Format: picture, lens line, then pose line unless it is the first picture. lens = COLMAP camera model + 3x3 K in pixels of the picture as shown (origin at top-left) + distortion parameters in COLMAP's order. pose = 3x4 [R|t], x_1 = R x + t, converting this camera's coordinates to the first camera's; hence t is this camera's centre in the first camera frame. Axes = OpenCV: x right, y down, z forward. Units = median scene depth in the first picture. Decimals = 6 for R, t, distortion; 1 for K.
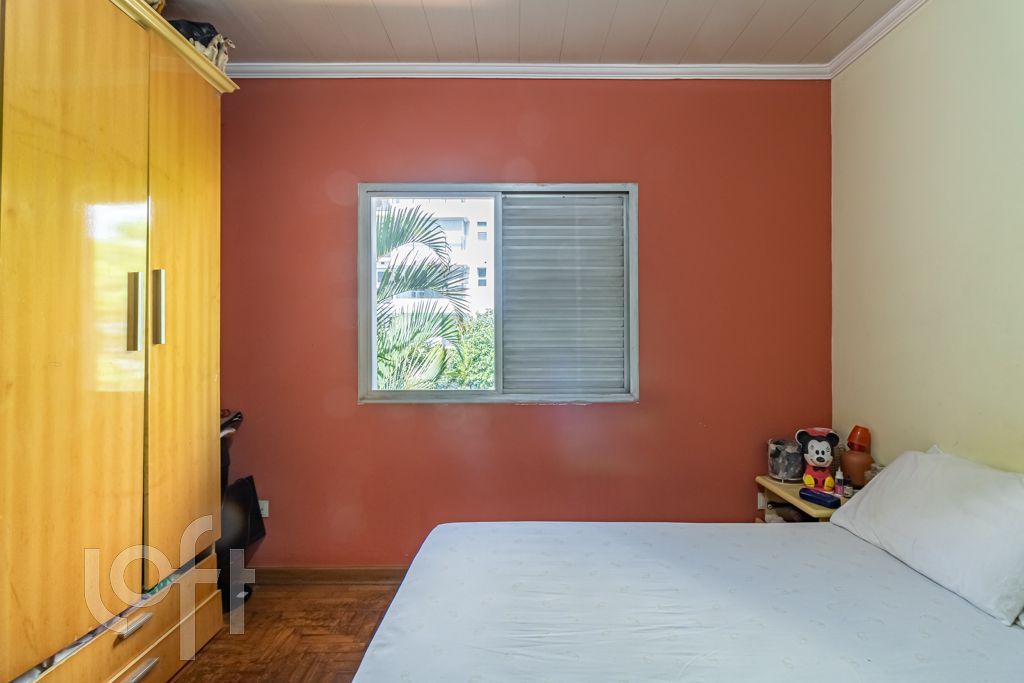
lens RADIAL K [[470.8, 0, 523.7], [0, 470.8, 337.3], [0, 0, 1]] dist [0.000219, 0.001050]
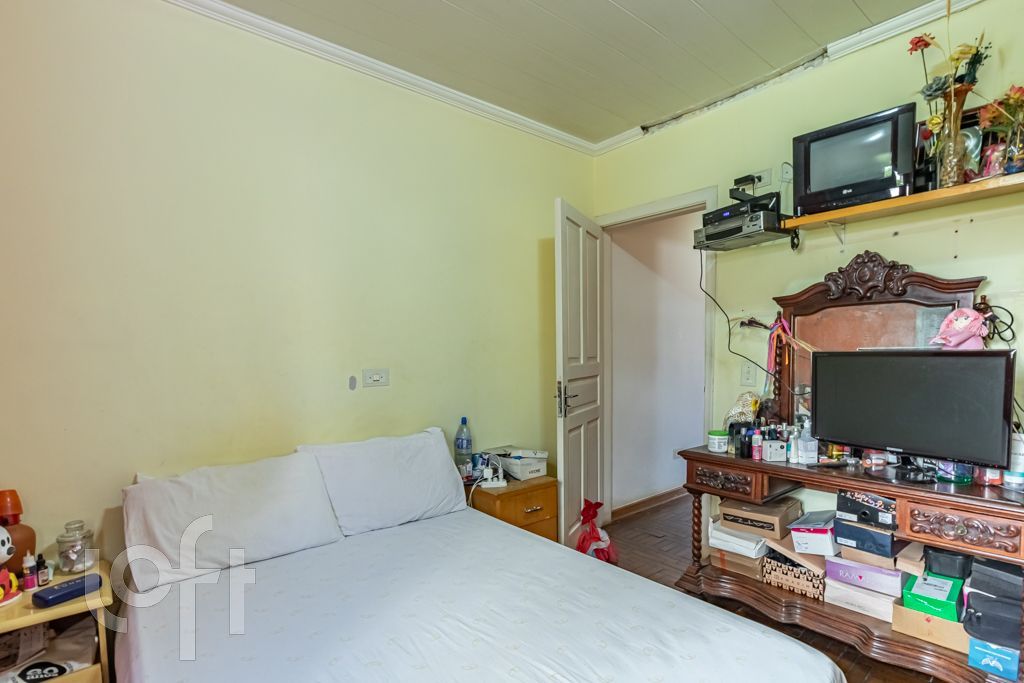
lens RADIAL K [[491.4, 0, 515.4], [0, 491.4, 397.0], [0, 0, 1]] dist [0.000470, 0.000351]
pose [[-0.633206, -0.057509, 0.771844, -0.313675], [0.014986, 0.996138, 0.086516, -0.002984], [-0.773839, 0.066349, -0.629898, 0.823613]]
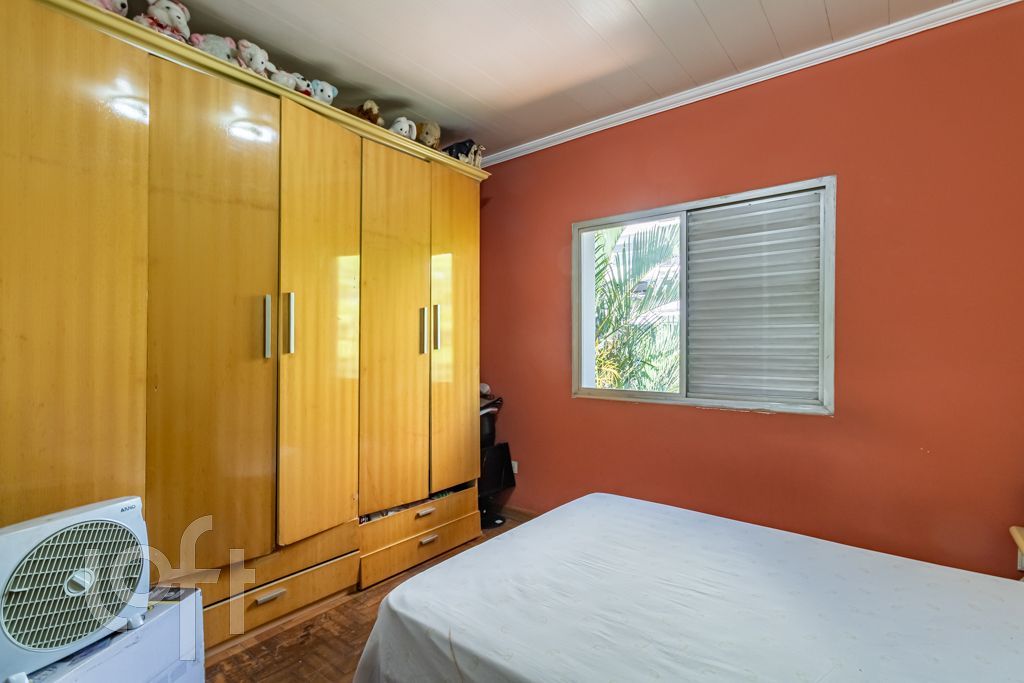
lens RADIAL K [[478.7, 0, 533.3], [0, 478.7, 357.5], [0, 0, 1]] dist [0.001810, 0.000529]
pose [[0.793533, 0.014942, -0.608344, 0.369021], [0.000511, 0.999682, 0.025220, 0.000260], [0.608528, -0.020324, 0.793272, -0.097445]]
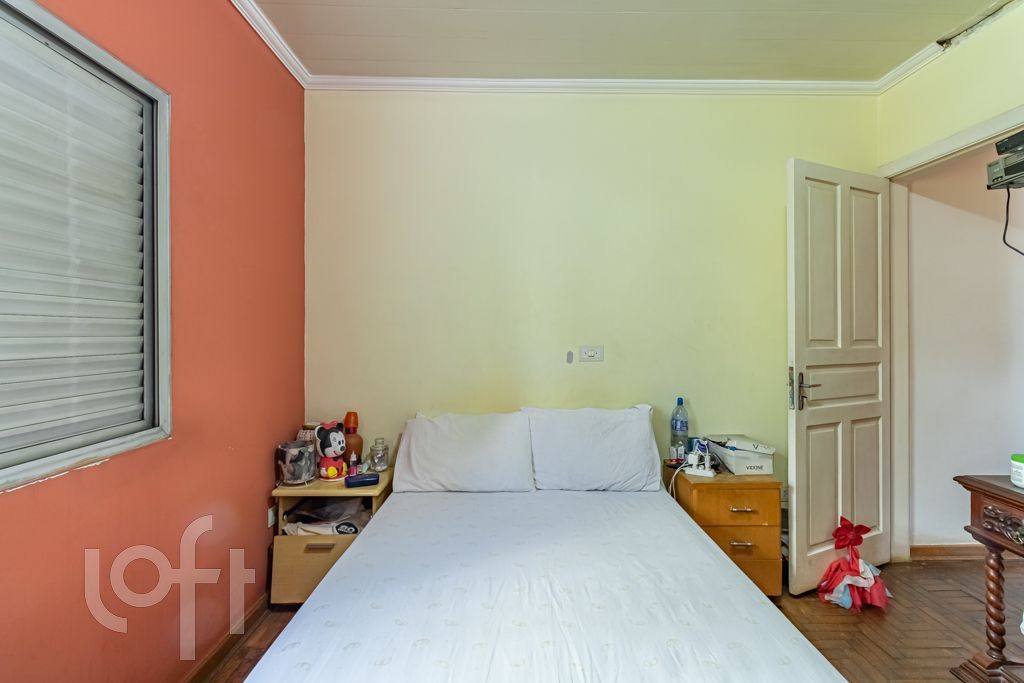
lens RADIAL K [[470.8, 0, 523.7], [0, 470.8, 337.3], [0, 0, 1]] dist [0.000219, 0.001050]
pose [[-0.007538, -0.006506, 0.999950, -0.429647], [-0.000481, 0.999979, 0.006503, -0.003523], [-0.999971, -0.000432, -0.007541, 0.557119]]
